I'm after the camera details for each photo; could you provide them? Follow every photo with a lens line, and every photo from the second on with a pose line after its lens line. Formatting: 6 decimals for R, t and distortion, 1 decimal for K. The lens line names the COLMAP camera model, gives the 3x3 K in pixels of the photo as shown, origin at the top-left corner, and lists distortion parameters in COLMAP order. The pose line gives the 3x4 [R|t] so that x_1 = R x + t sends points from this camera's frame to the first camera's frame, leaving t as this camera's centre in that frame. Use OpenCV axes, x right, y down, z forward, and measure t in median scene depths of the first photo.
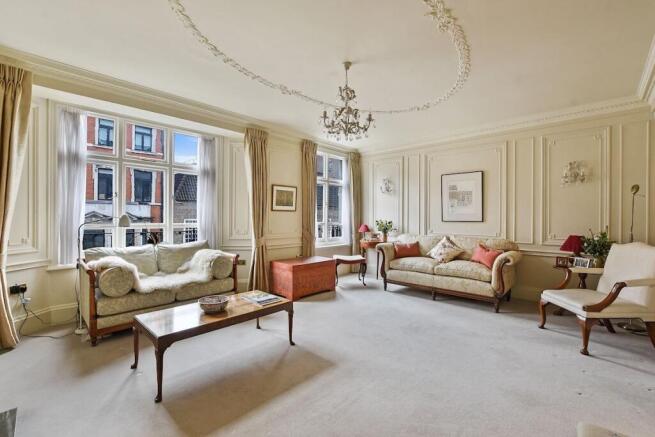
lens RADIAL K [[291.0, 0, 327.5], [0, 291.0, 218.5], [0, 0, 1]] dist [-0.001982, -0.000223]
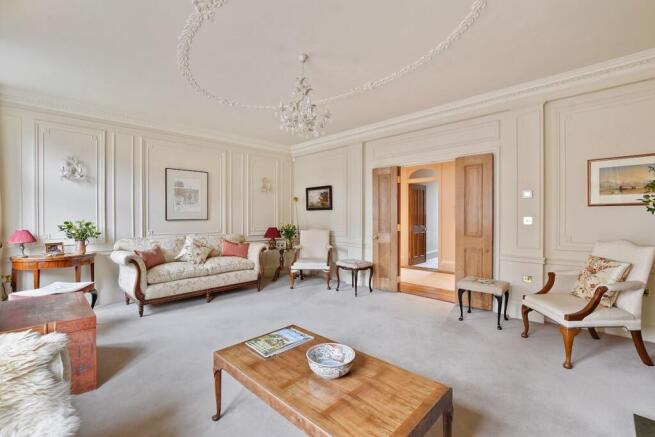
lens RADIAL K [[291.0, 0, 327.5], [0, 291.0, 218.5], [0, 0, 1]] dist [-0.001982, -0.000223]
pose [[0.016770, -0.018616, 0.999686, -0.538255], [0.003182, 0.999823, 0.018565, -0.011894], [-0.999854, 0.002870, 0.016826, 0.541134]]
